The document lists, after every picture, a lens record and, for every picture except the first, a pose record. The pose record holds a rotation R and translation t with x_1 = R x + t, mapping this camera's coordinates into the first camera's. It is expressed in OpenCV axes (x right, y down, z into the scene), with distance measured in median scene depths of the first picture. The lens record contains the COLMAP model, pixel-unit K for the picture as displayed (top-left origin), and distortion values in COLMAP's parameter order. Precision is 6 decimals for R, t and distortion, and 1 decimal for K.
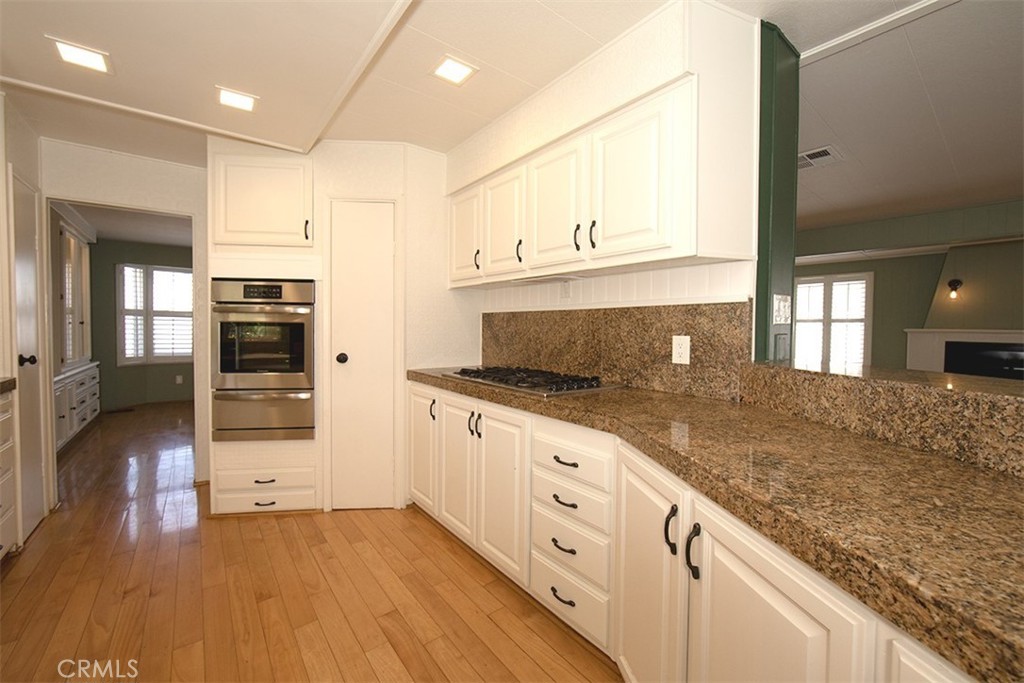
lens RADIAL K [[404.4, 0, 511.7], [0, 404.4, 335.4], [0, 0, 1]] dist [-0.010495, 0.000016]
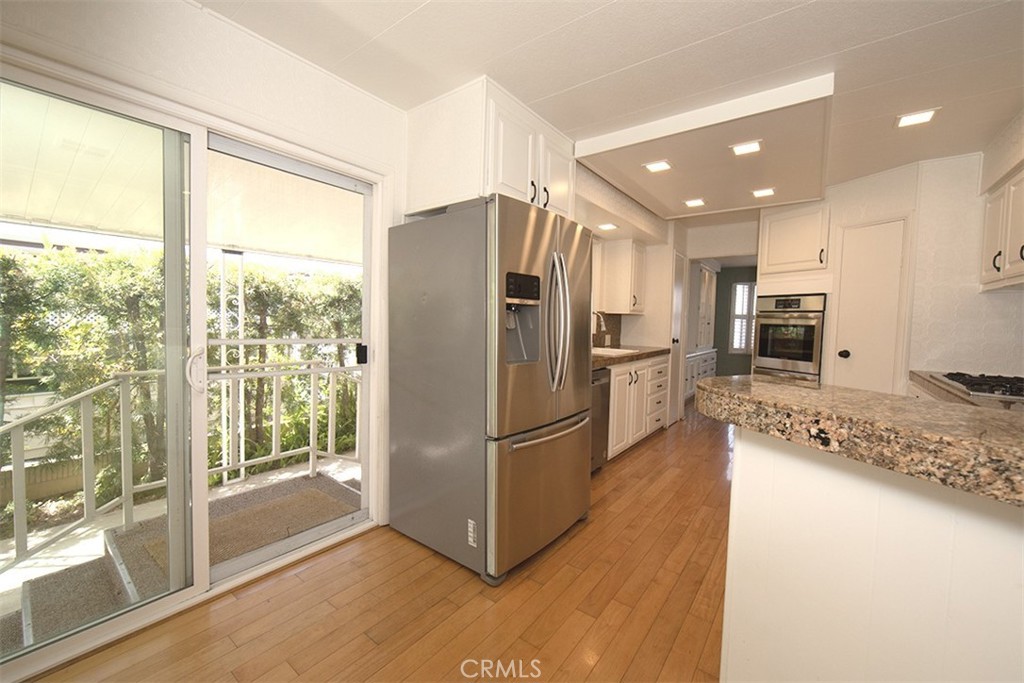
lens RADIAL K [[404.4, 0, 510.5], [0, 404.4, 338.5], [0, 0, 1]] dist [-0.010495, 0.000016]
pose [[0.252996, 0.047487, -0.966301, 0.526297], [-0.046070, 0.998253, 0.036995, 0.008993], [0.966370, 0.035158, 0.254742, -0.325921]]
